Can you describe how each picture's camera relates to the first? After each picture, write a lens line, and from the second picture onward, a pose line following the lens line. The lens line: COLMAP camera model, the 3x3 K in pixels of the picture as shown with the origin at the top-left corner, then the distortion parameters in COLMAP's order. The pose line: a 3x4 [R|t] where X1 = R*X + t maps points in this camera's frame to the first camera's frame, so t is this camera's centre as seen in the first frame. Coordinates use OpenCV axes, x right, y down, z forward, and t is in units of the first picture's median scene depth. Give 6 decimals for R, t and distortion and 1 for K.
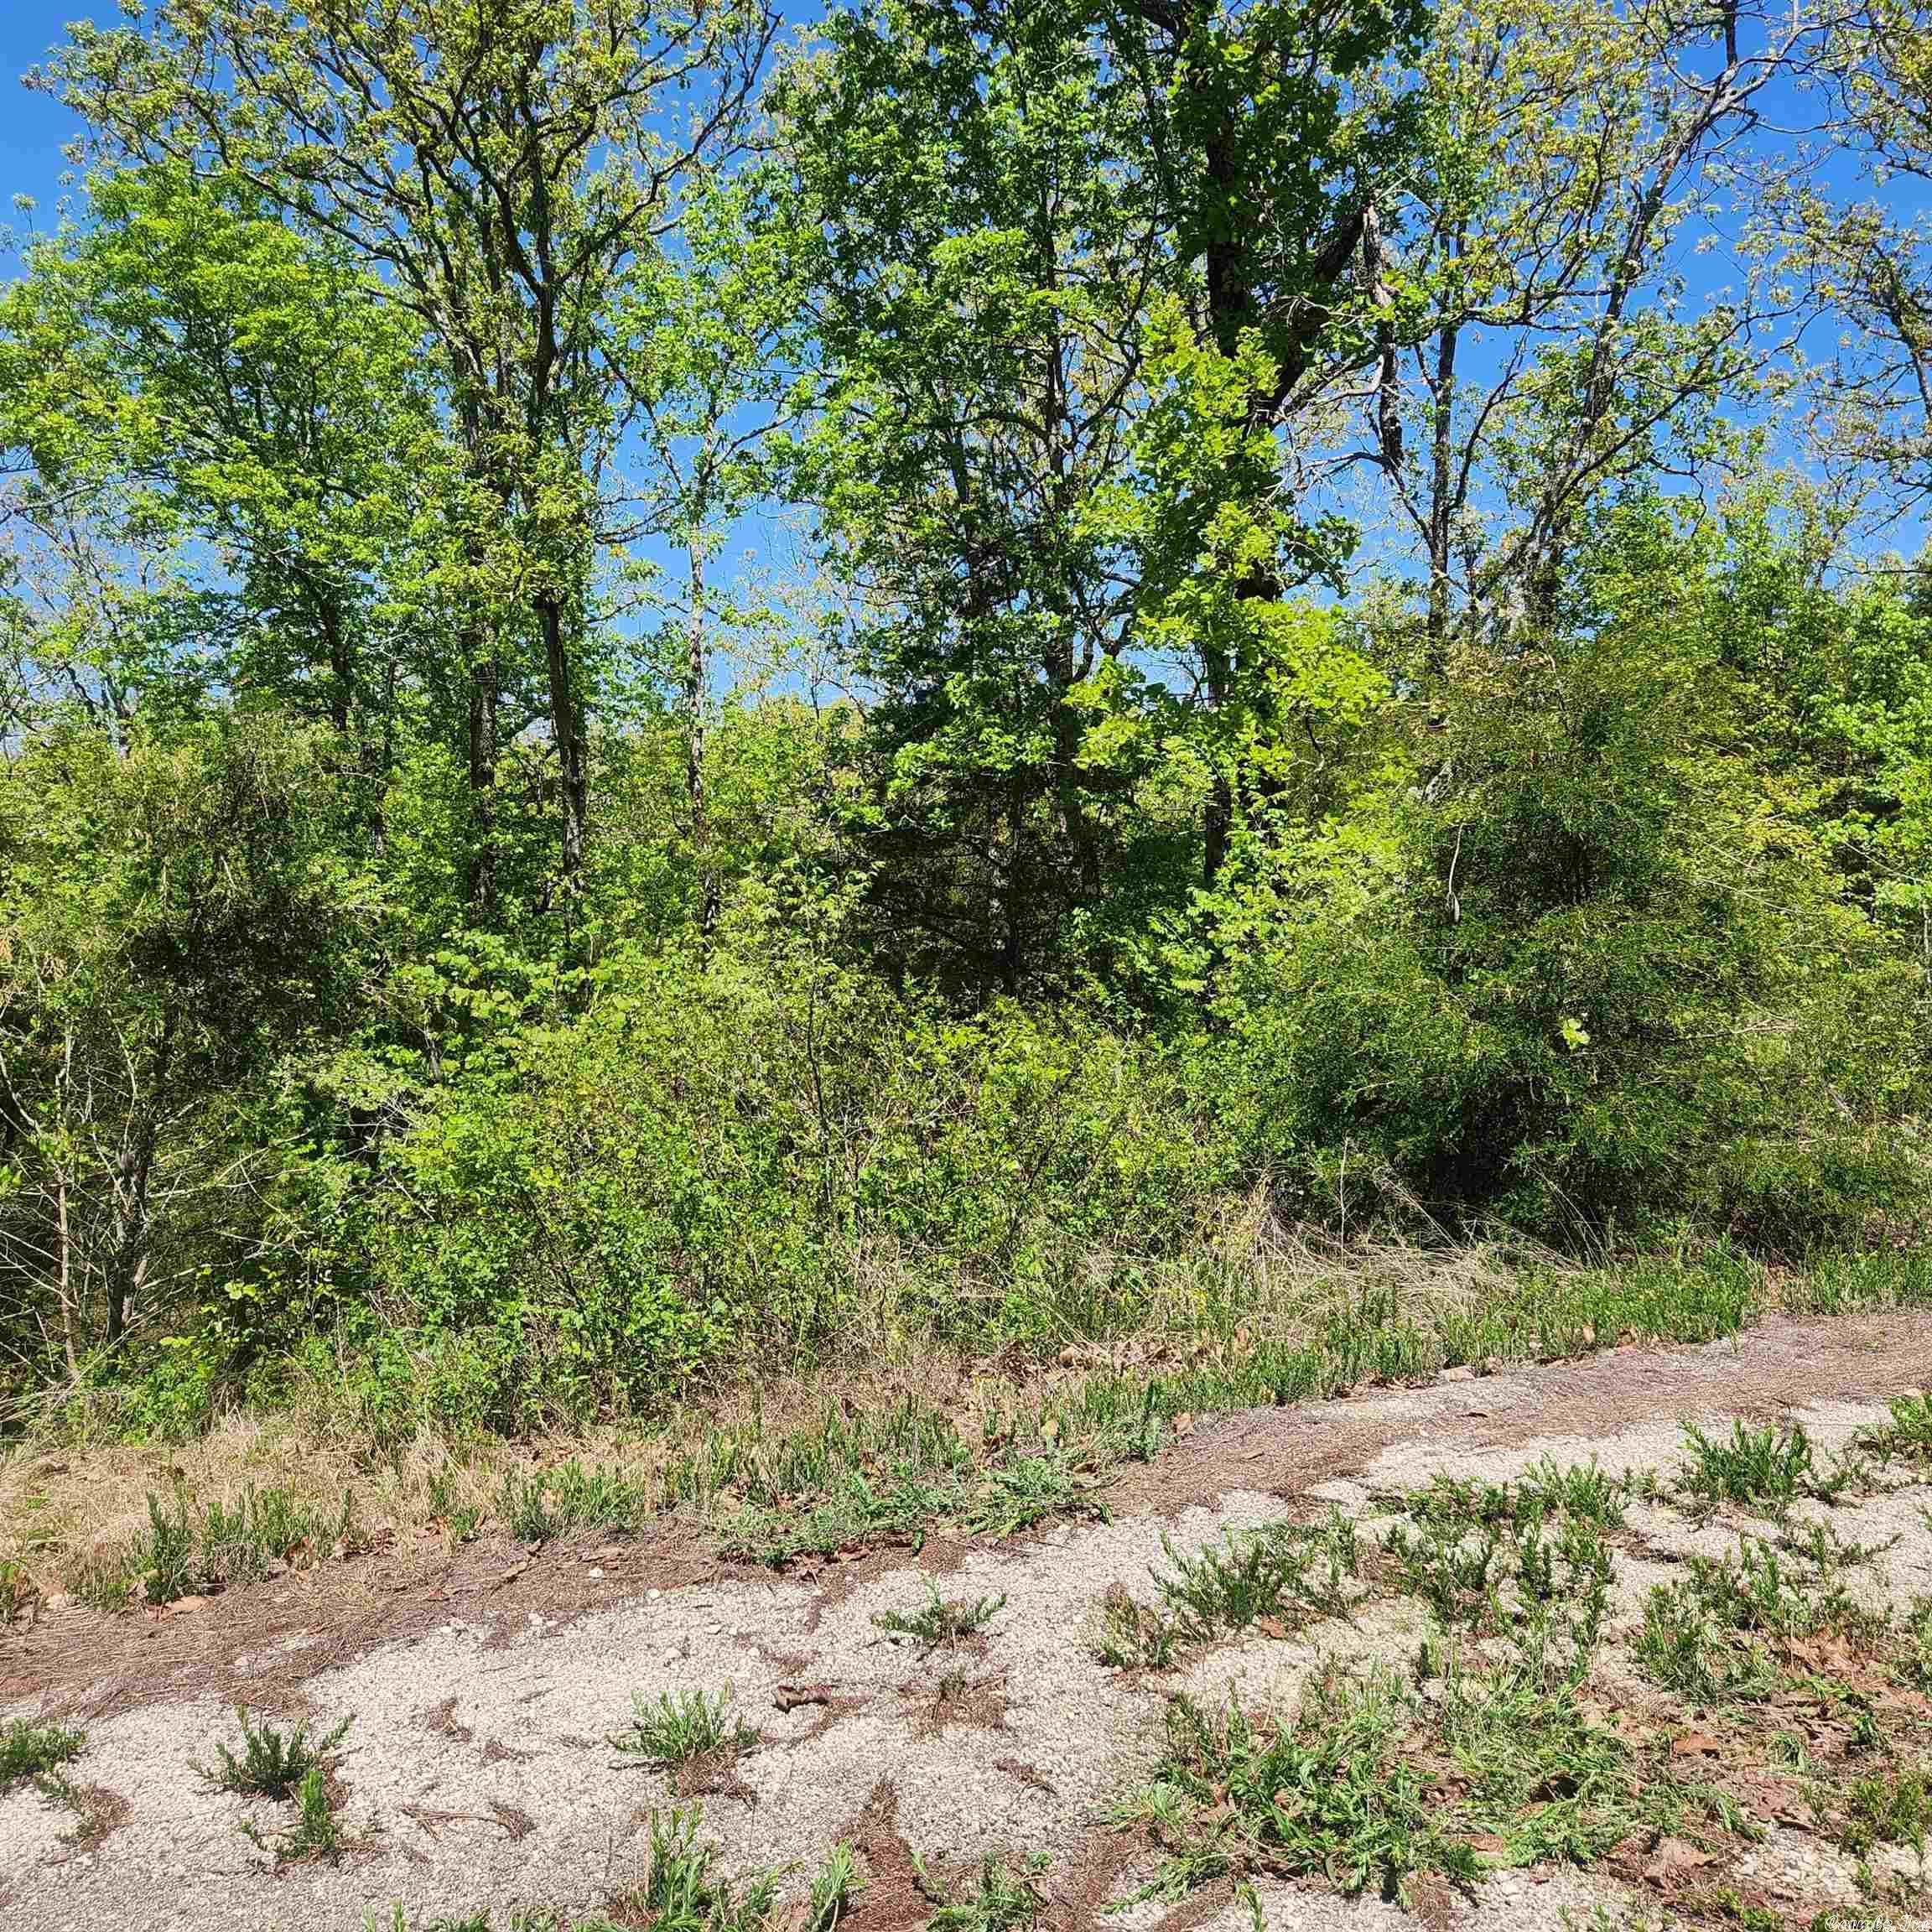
lens RADIAL K [[1610.1, 0, 966.0], [0, 1610.1, 966.0], [0, 0, 1]] dist [0.040401, -0.053312]
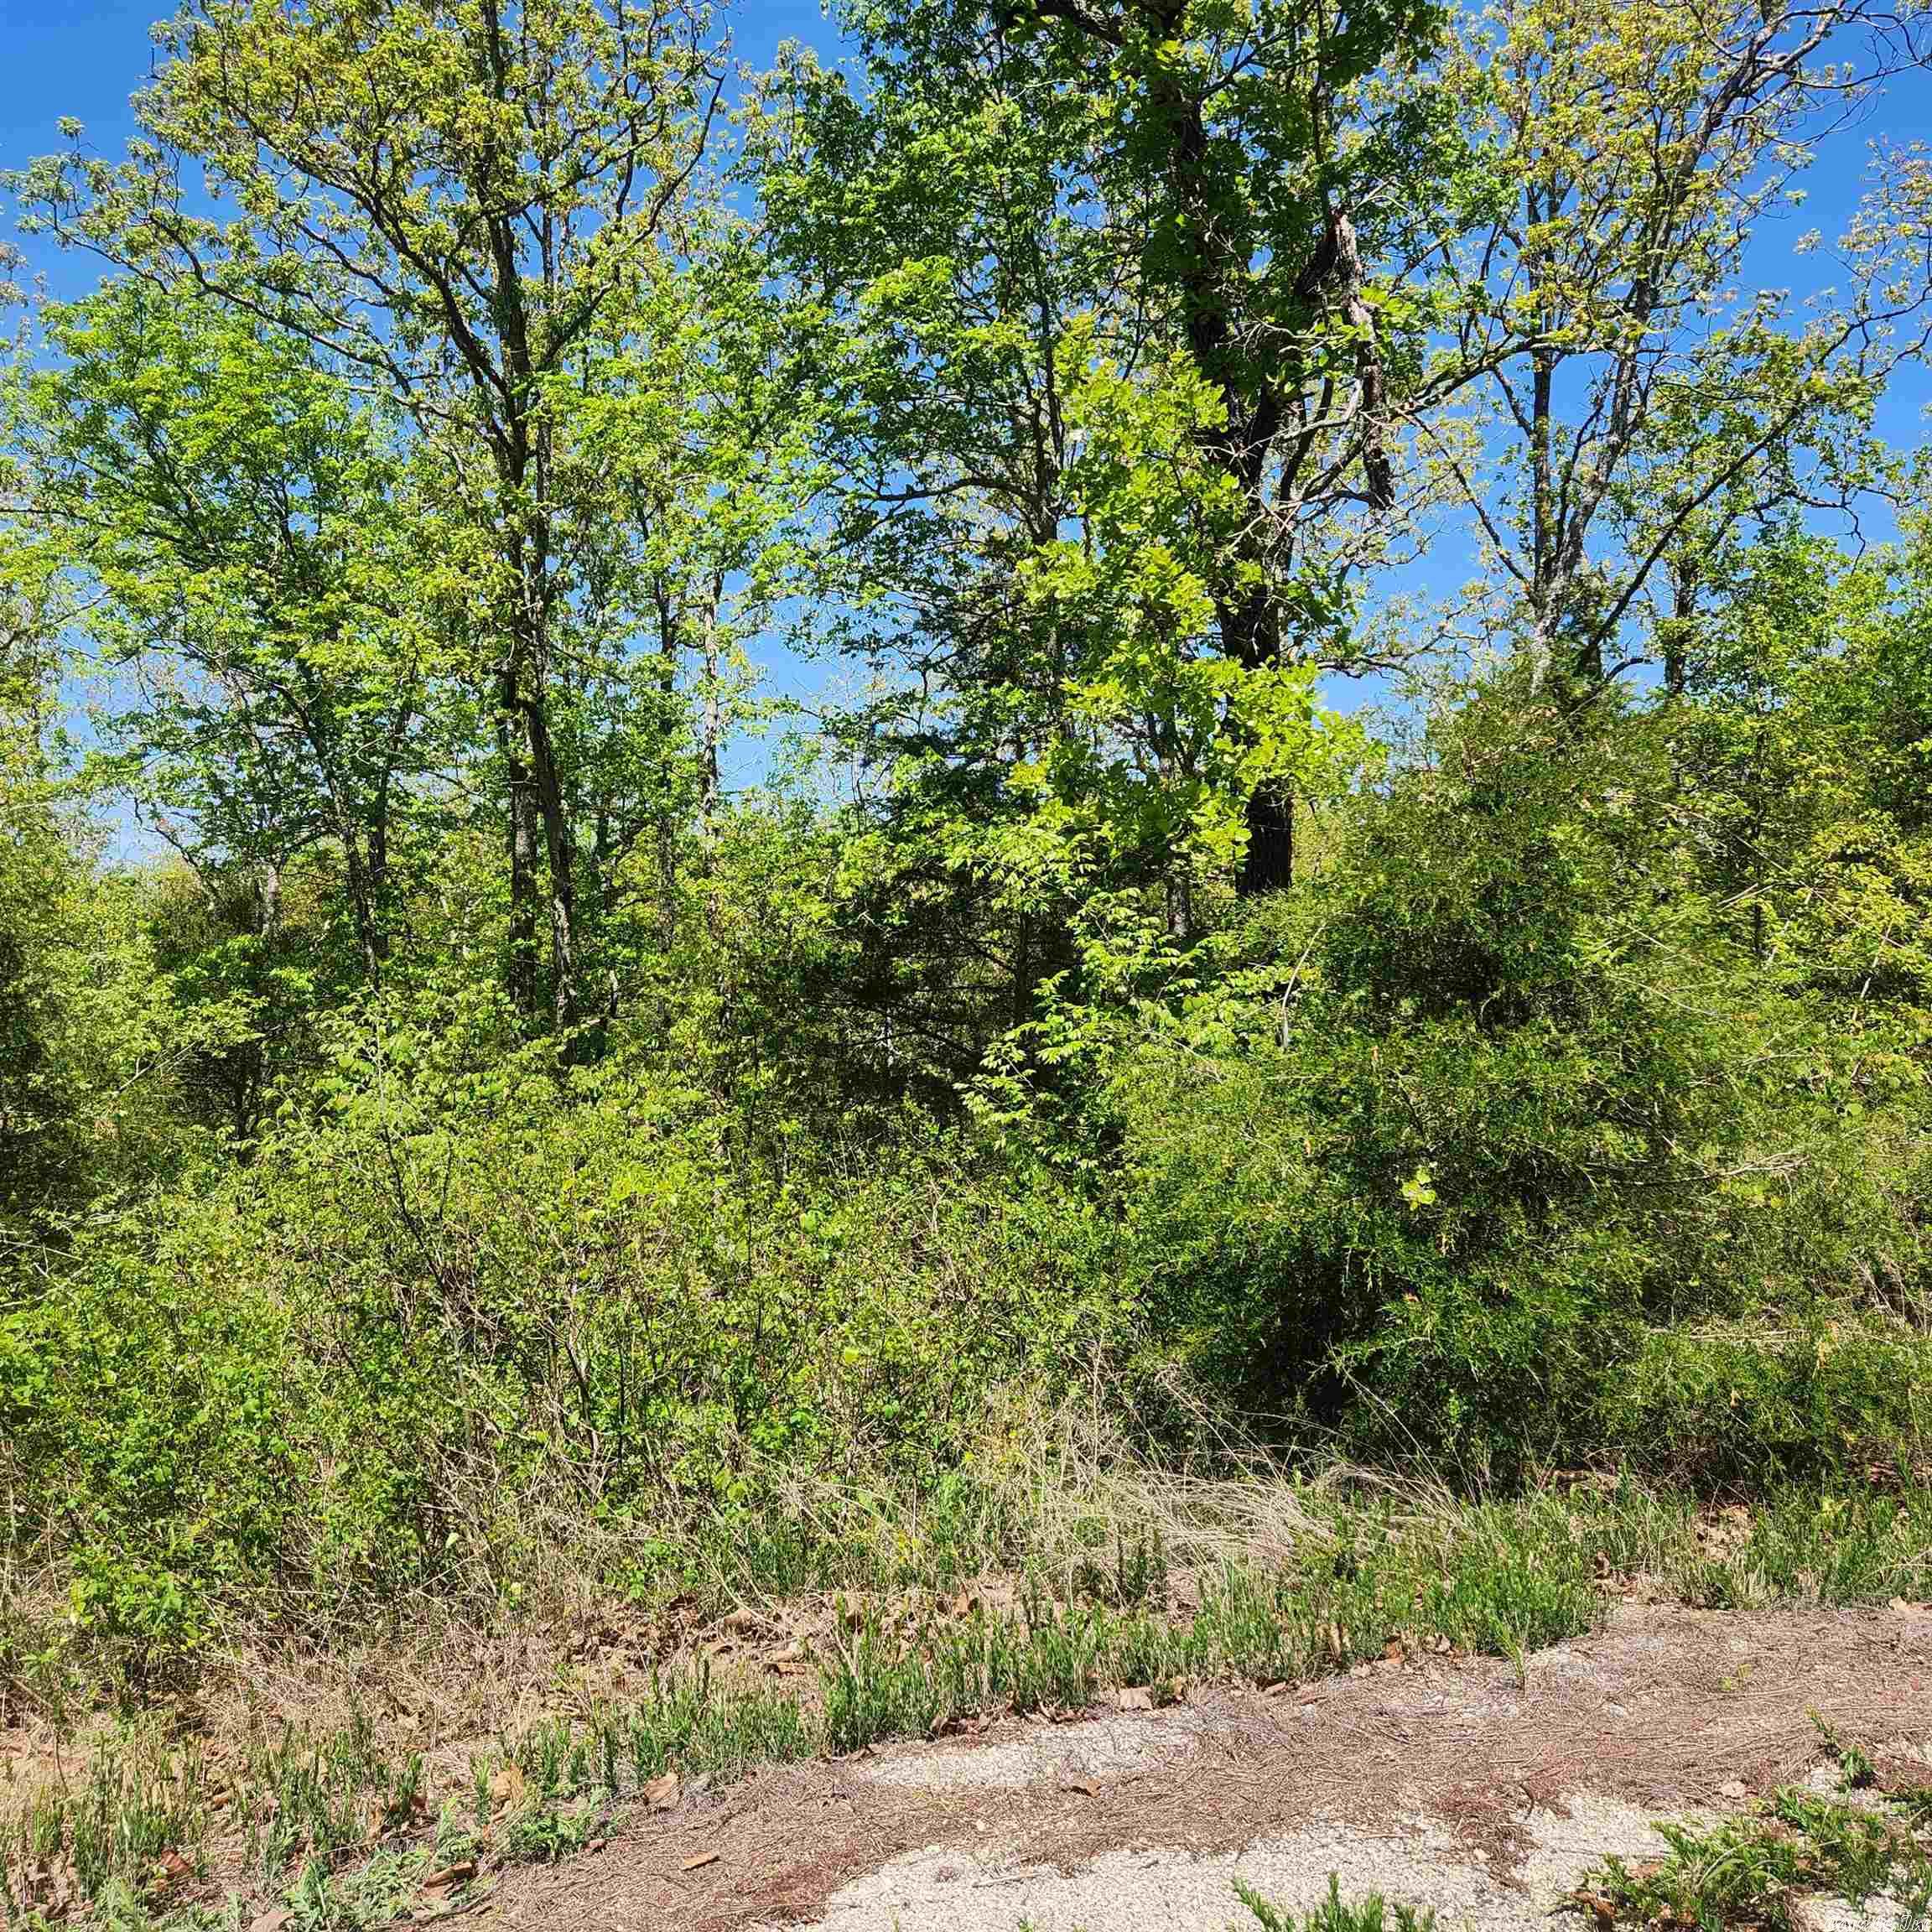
lens RADIAL K [[1610.1, 0, 966.0], [0, 1610.1, 966.0], [0, 0, 1]] dist [0.040401, -0.053312]
pose [[0.991415, -0.023511, -0.128624, 0.148512], [0.016299, 0.998251, -0.056834, -0.013810], [0.129735, 0.054250, 0.990064, 0.120024]]
